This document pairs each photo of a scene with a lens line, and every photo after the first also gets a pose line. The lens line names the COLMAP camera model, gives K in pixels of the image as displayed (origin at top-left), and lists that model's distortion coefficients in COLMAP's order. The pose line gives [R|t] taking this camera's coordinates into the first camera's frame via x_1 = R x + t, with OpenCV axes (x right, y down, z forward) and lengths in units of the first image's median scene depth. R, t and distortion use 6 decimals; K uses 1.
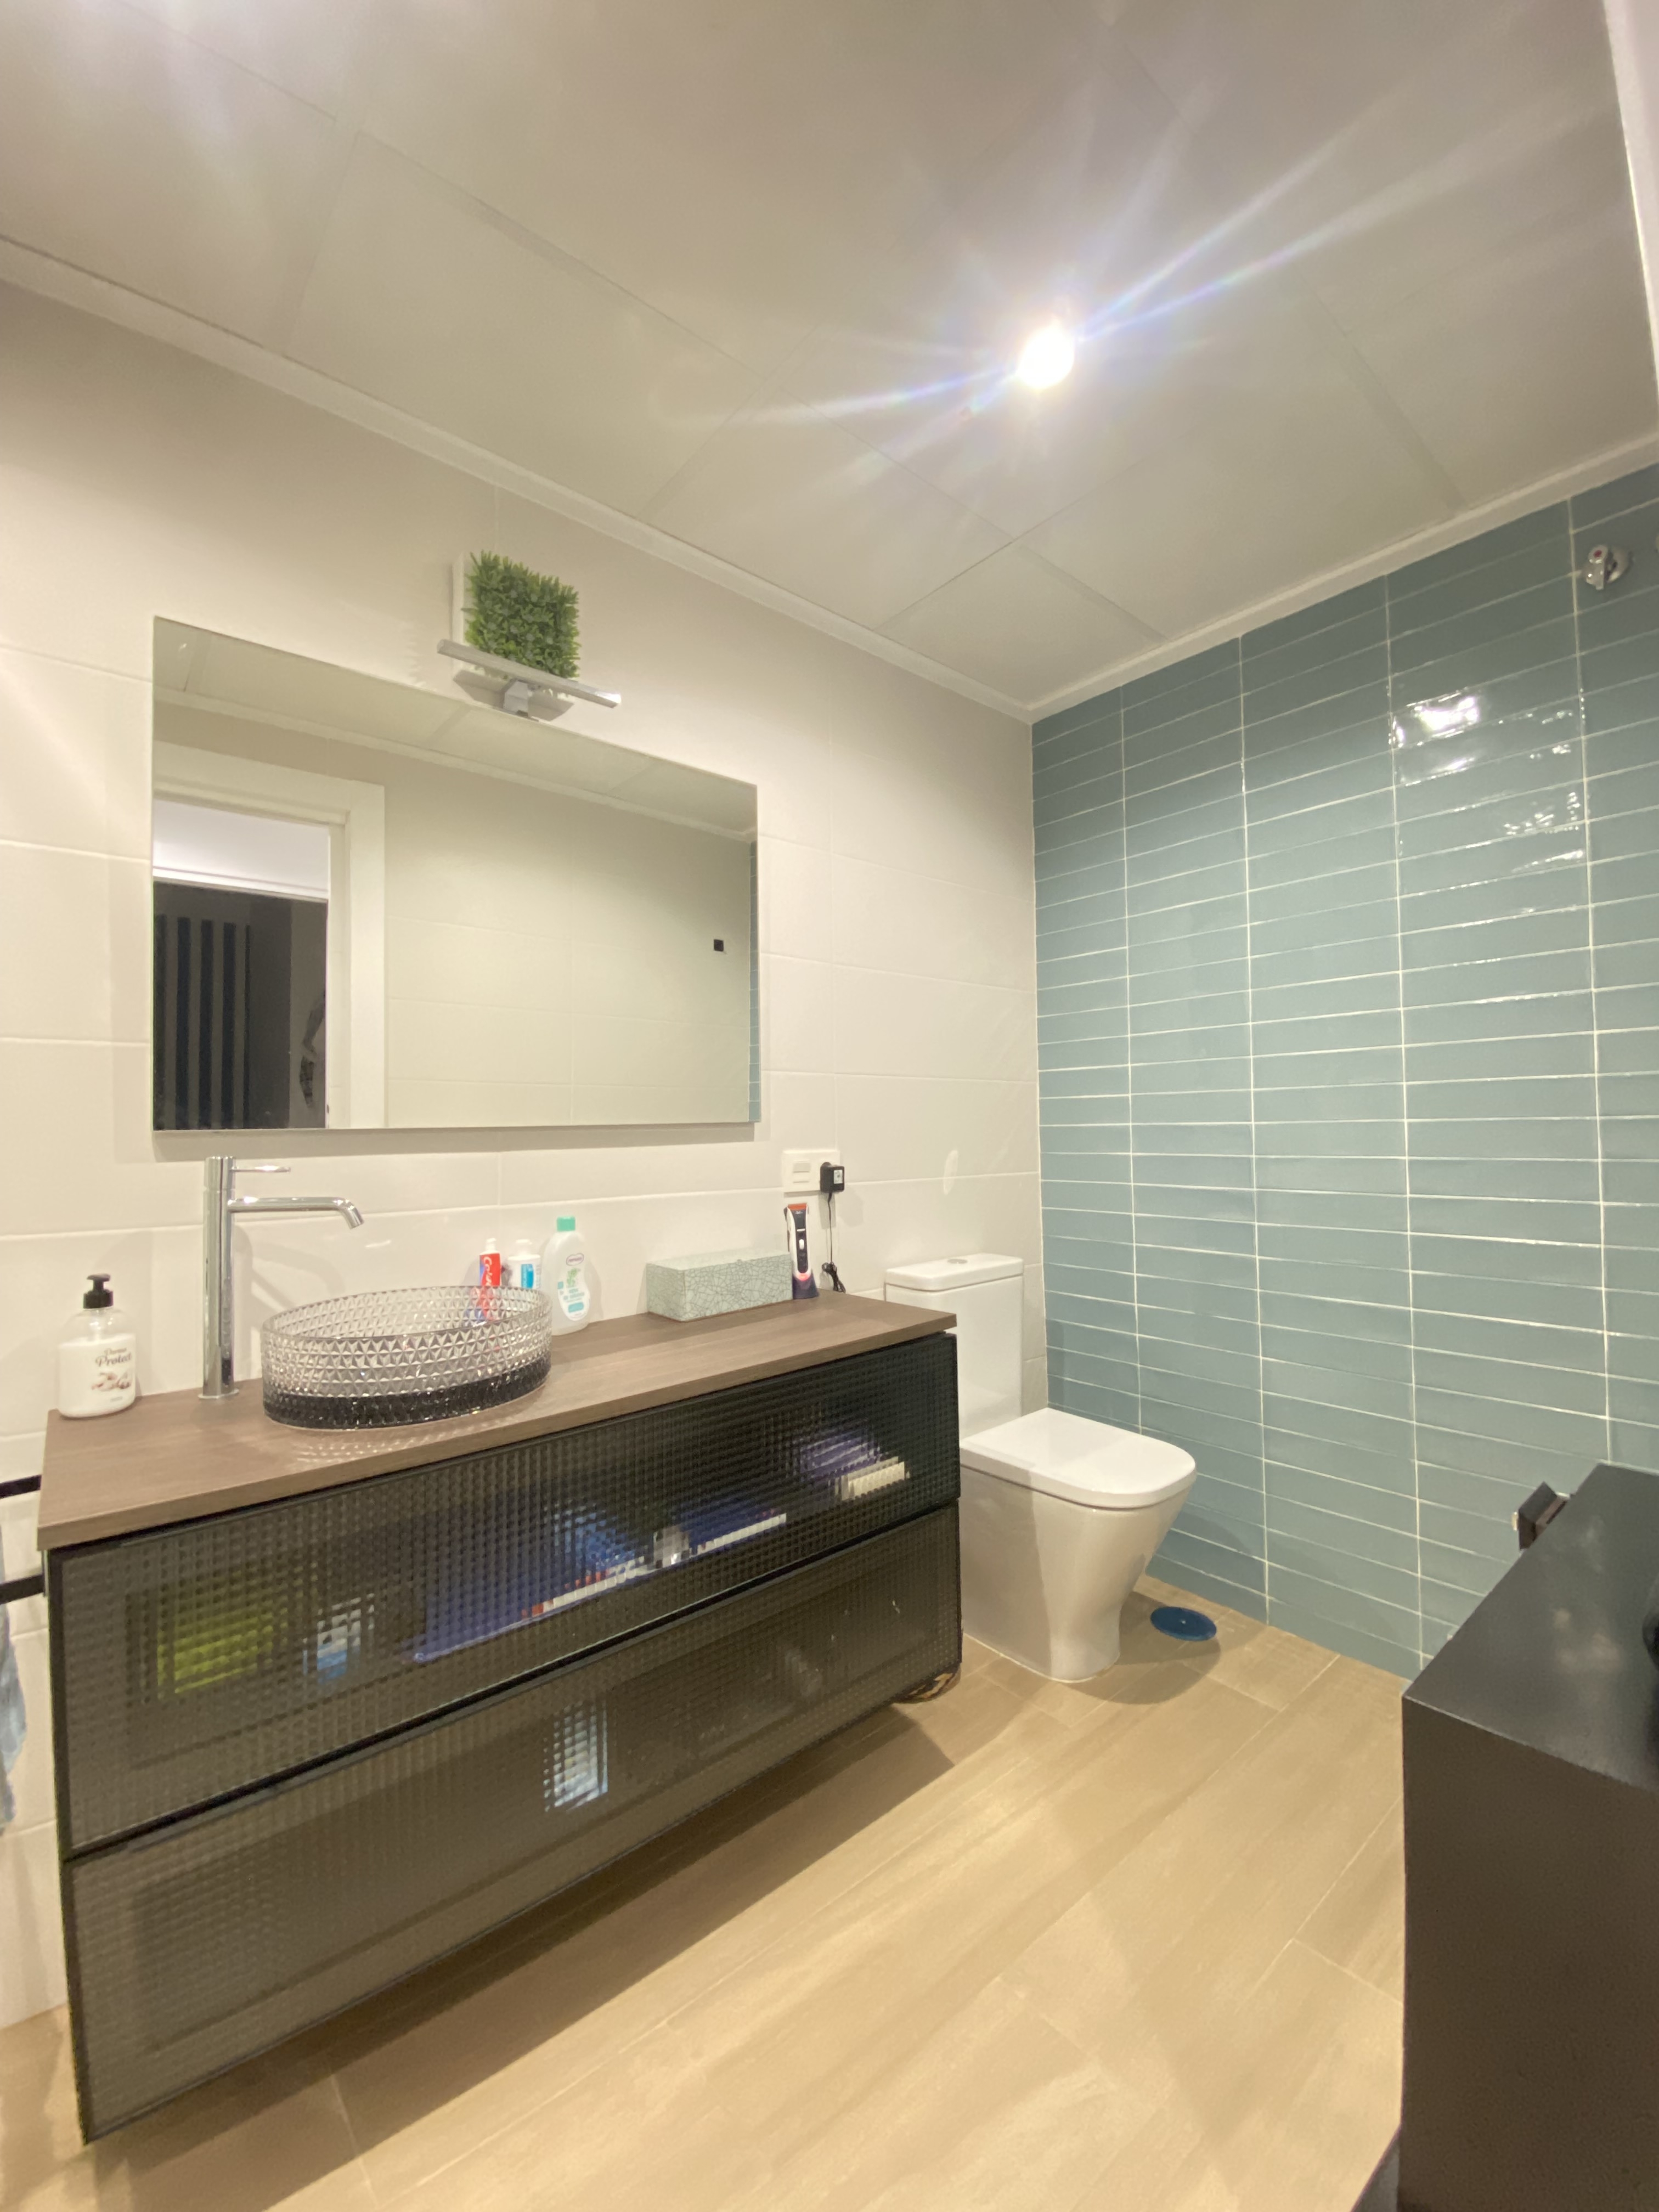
lens RADIAL K [[894.5, 0, 829.5], [0, 894.5, 1106.0], [0, 0, 1]] dist [0.015436, -0.018940]
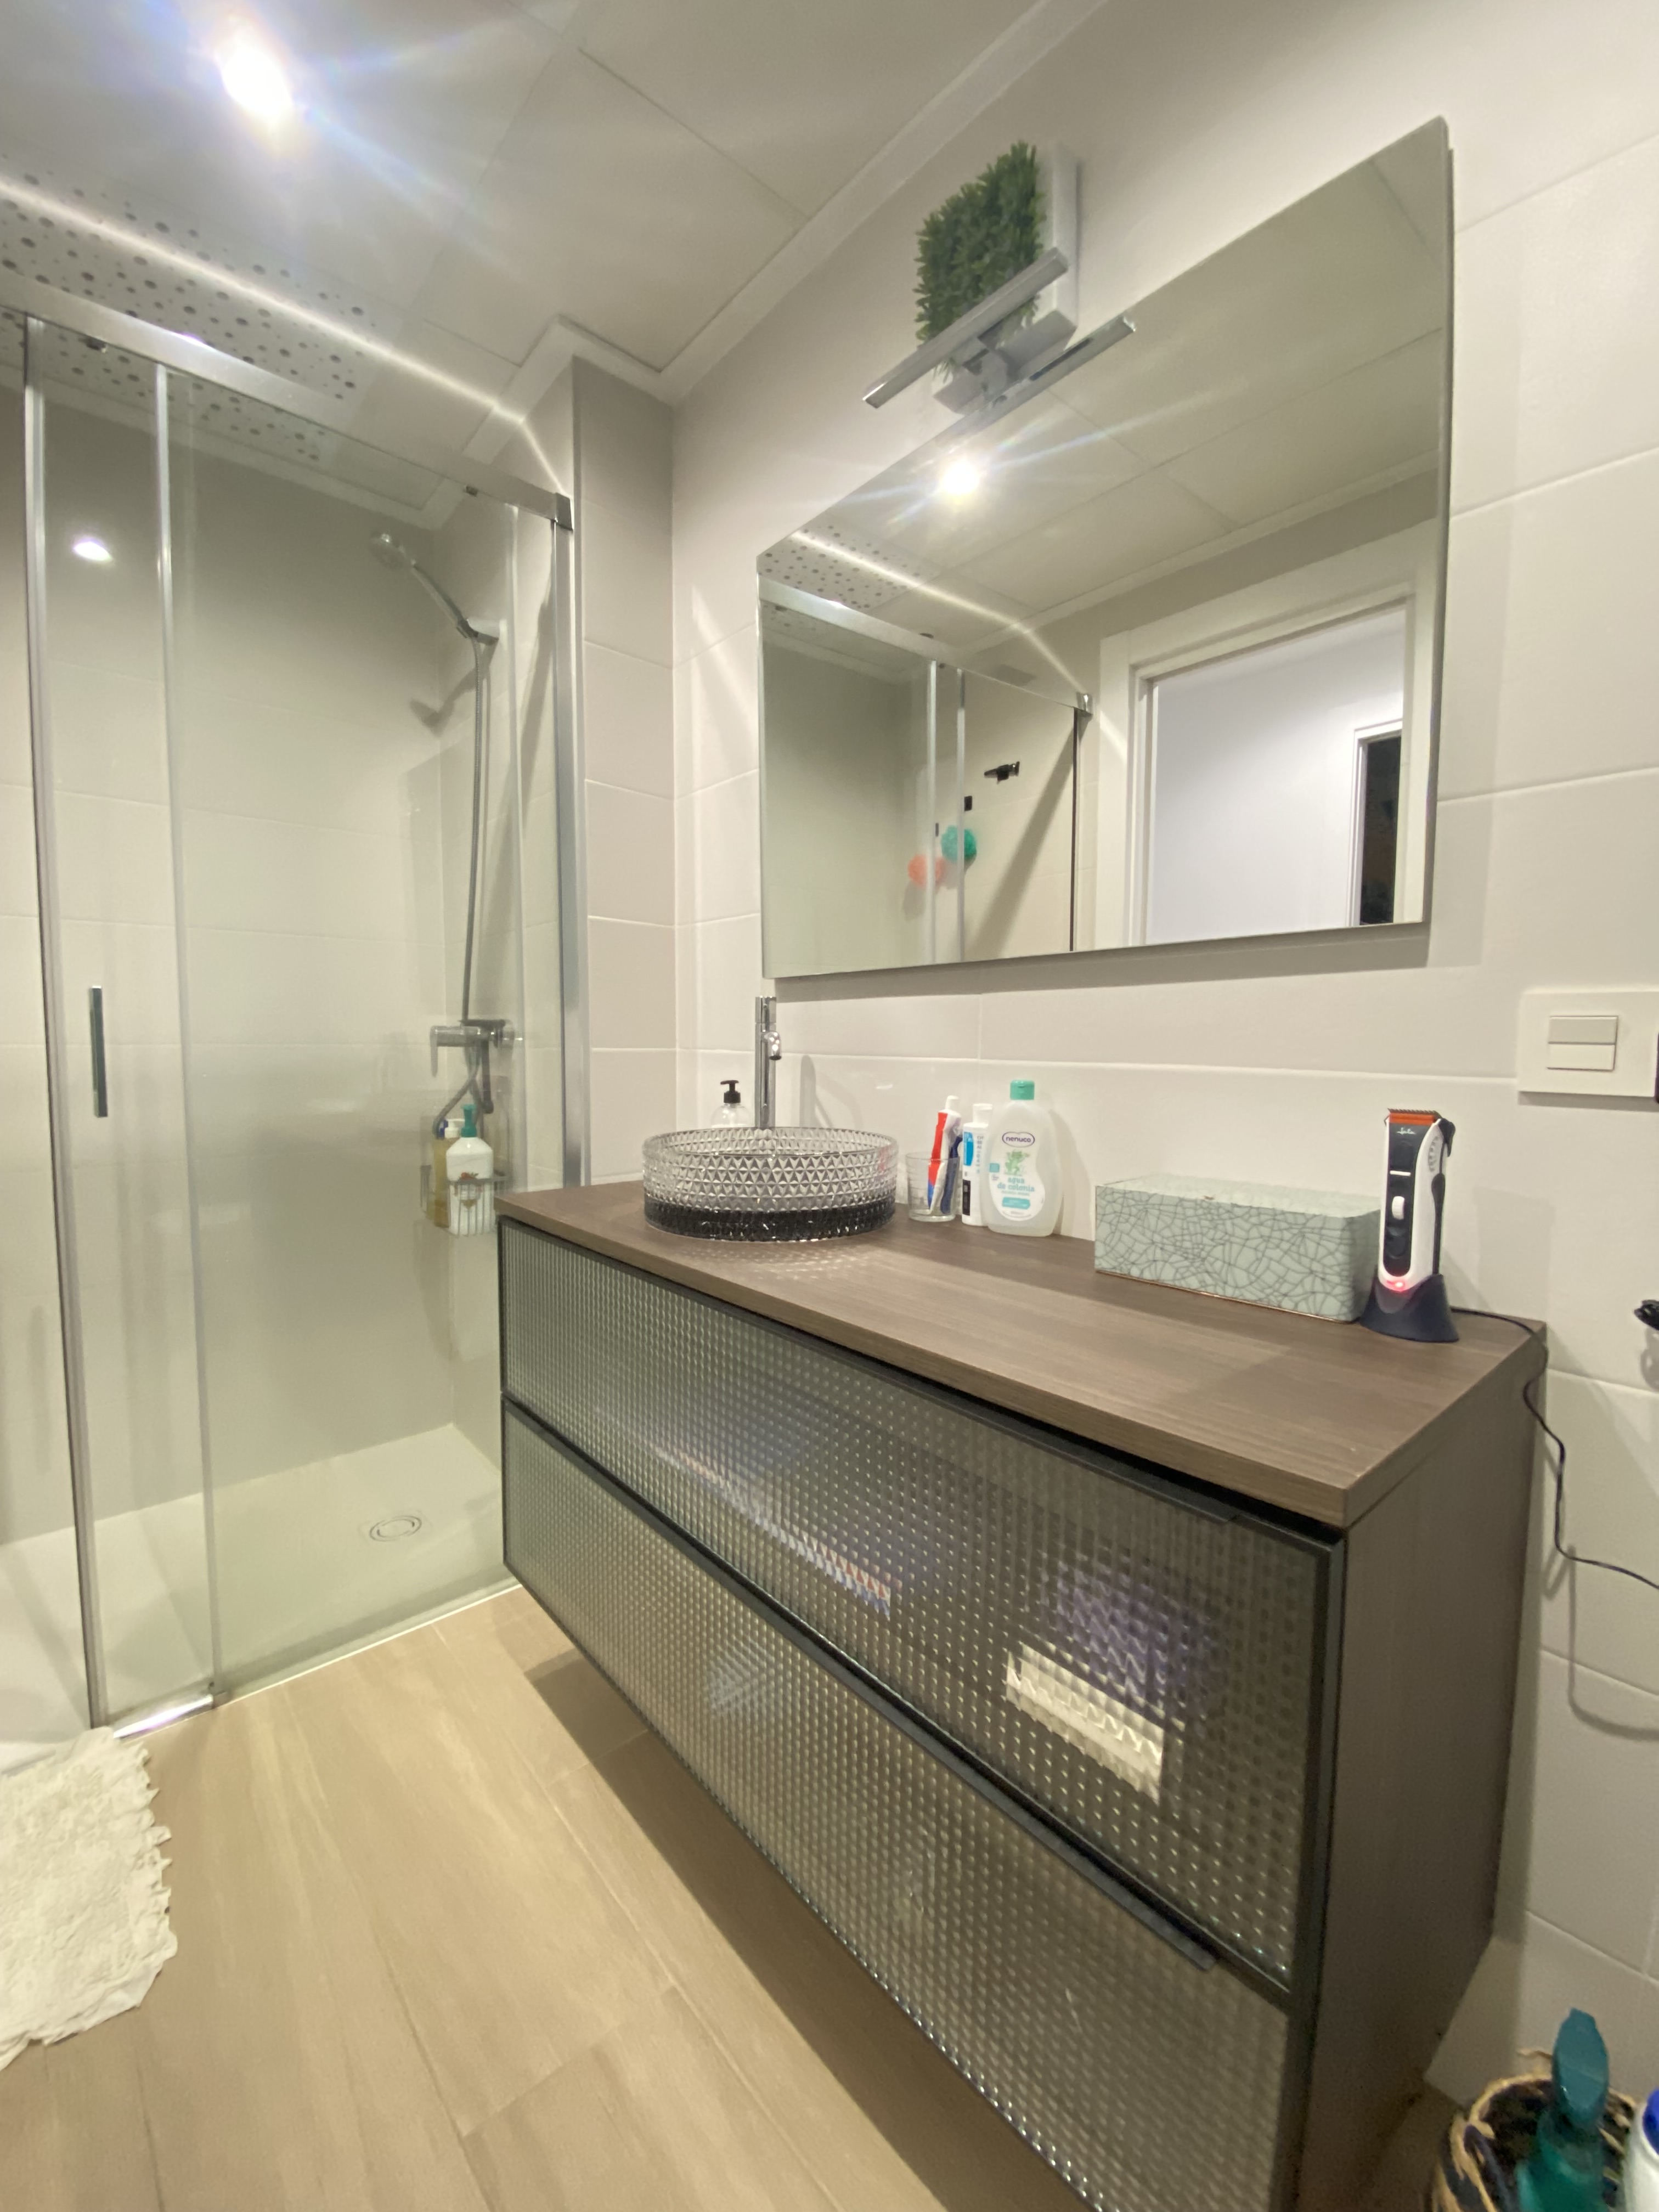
lens RADIAL K [[894.5, 0, 829.5], [0, 894.5, 1106.0], [0, 0, 1]] dist [0.015436, -0.018940]
pose [[0.013275, 0.094460, -0.995440, 0.430452], [0.015726, 0.995385, 0.094665, 0.072988], [0.999788, -0.016911, 0.011728, 0.832125]]
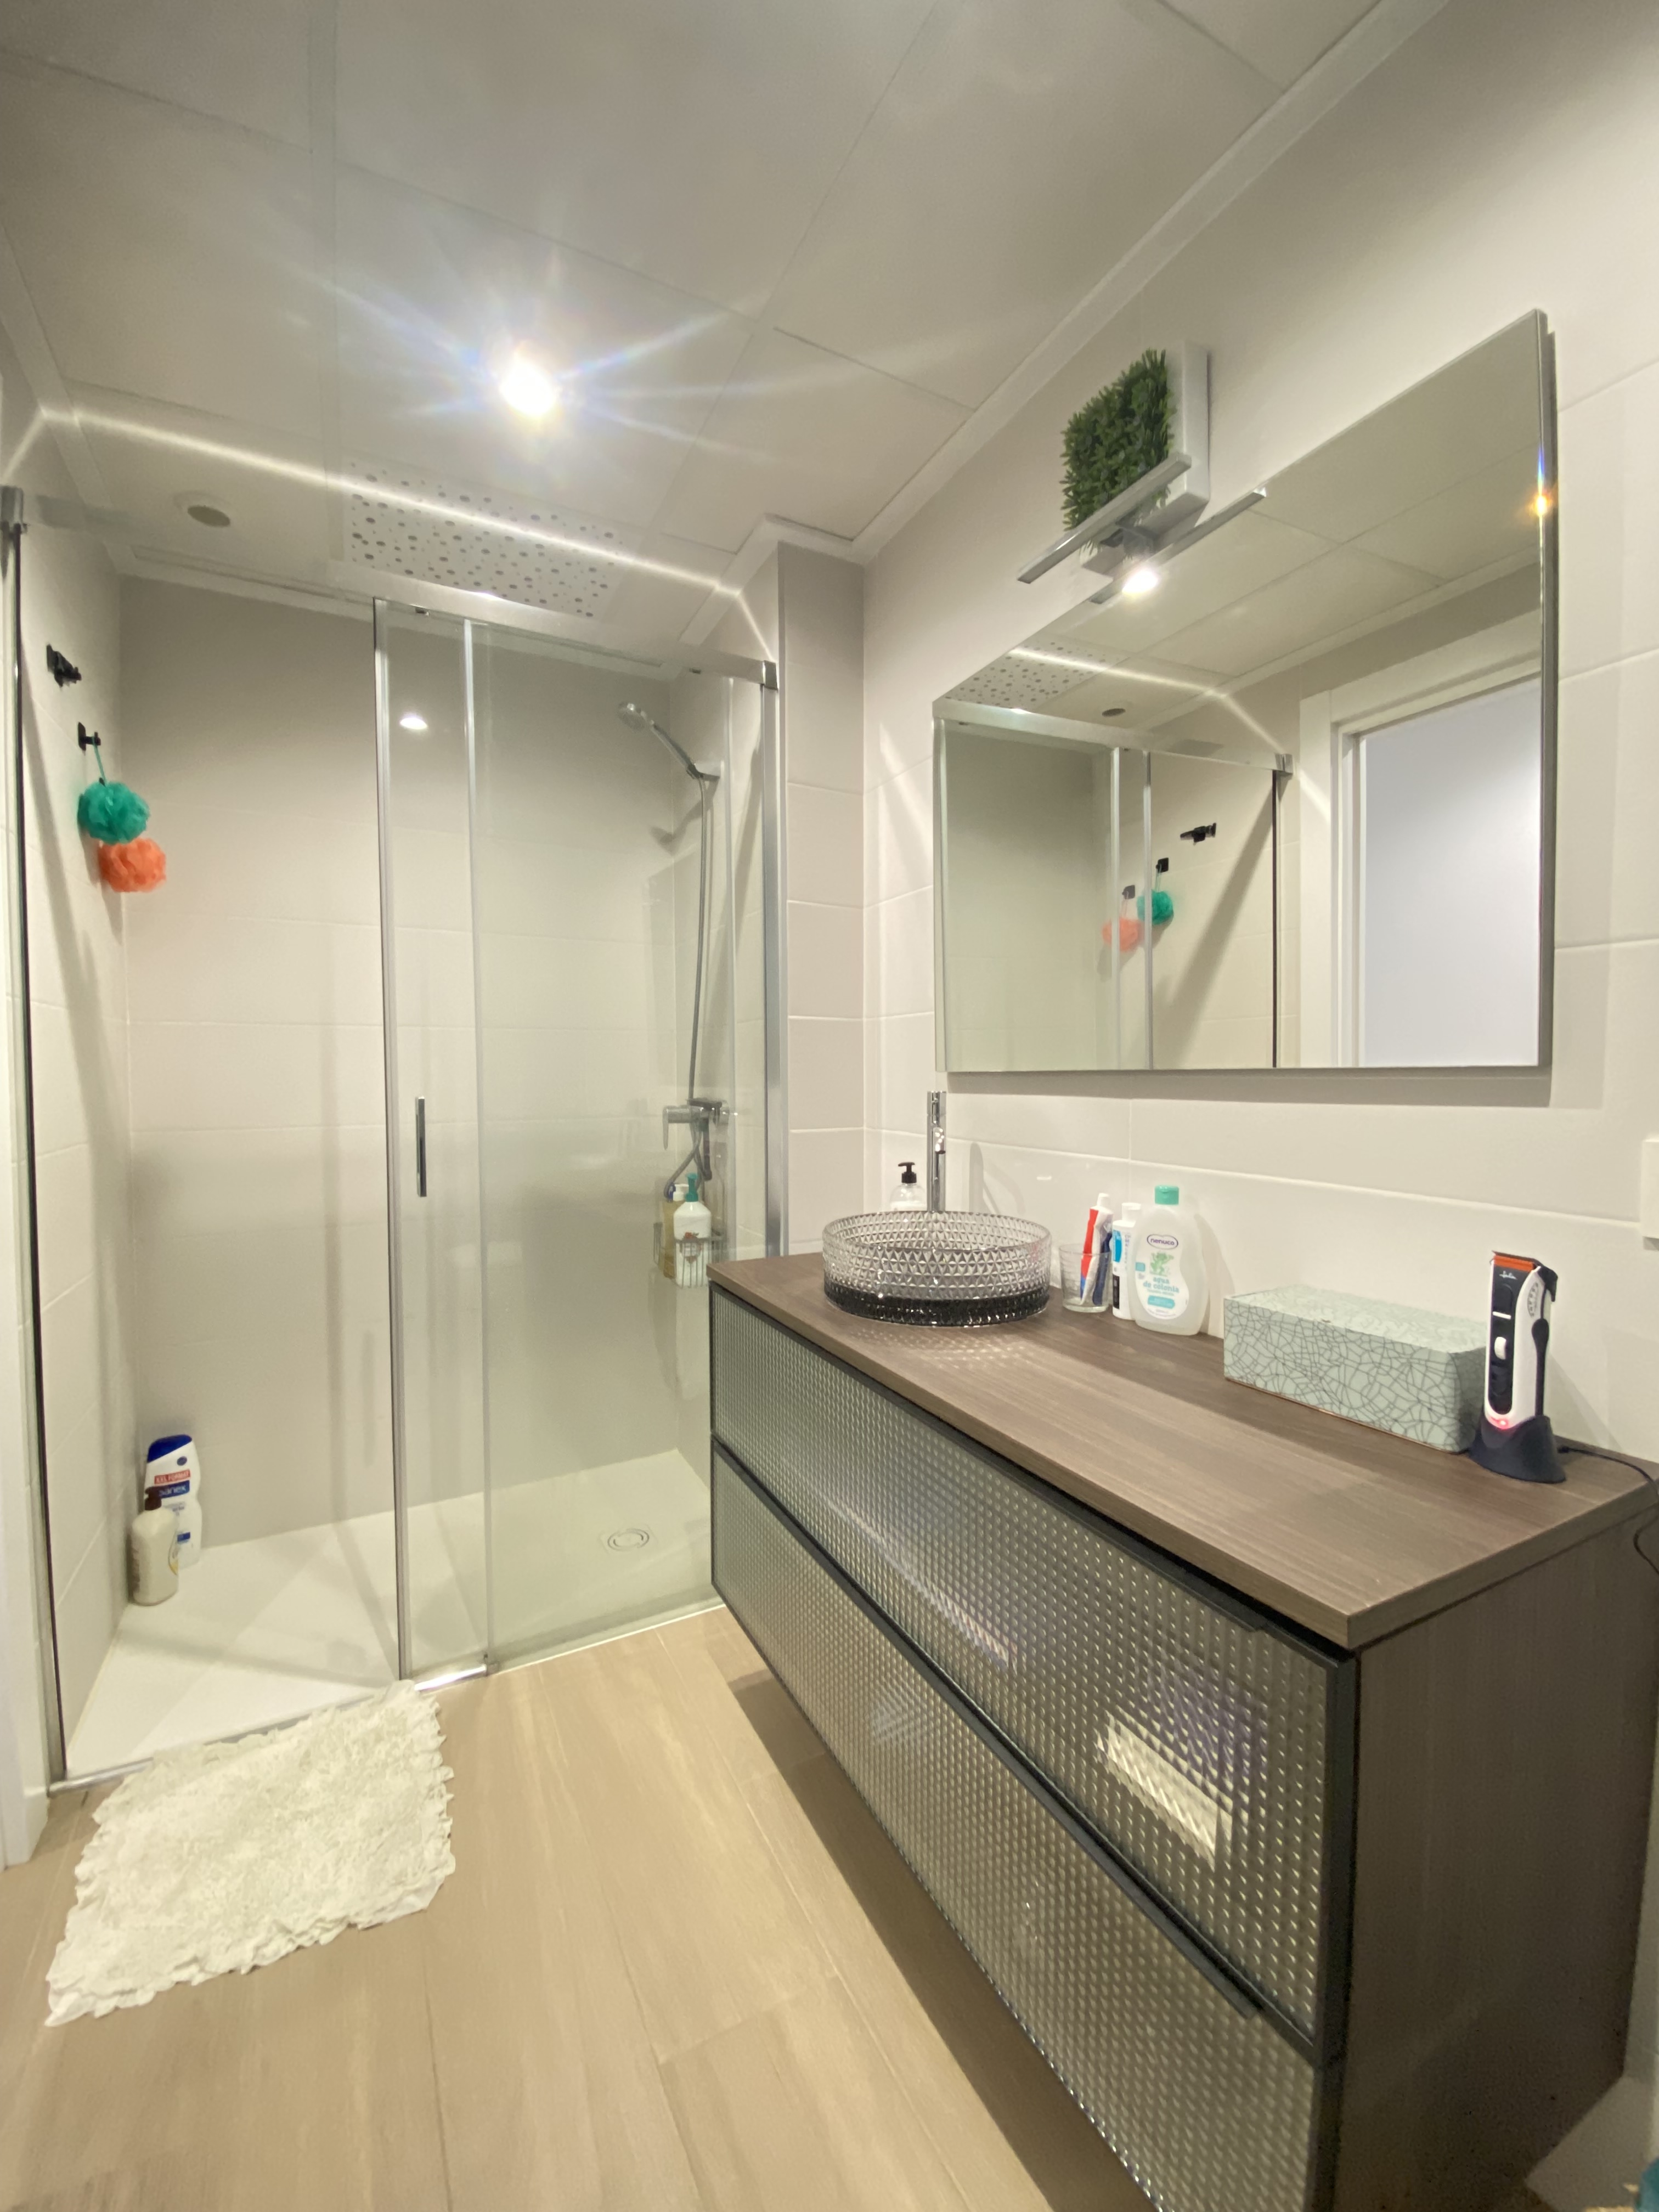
lens RADIAL K [[894.5, 0, 829.5], [0, 894.5, 1106.0], [0, 0, 1]] dist [0.015436, -0.018940]
pose [[-0.224822, 0.058239, -0.972658, 0.527678], [0.032188, 0.998111, 0.052323, 0.003550], [0.973868, -0.019545, -0.226272, 0.890130]]
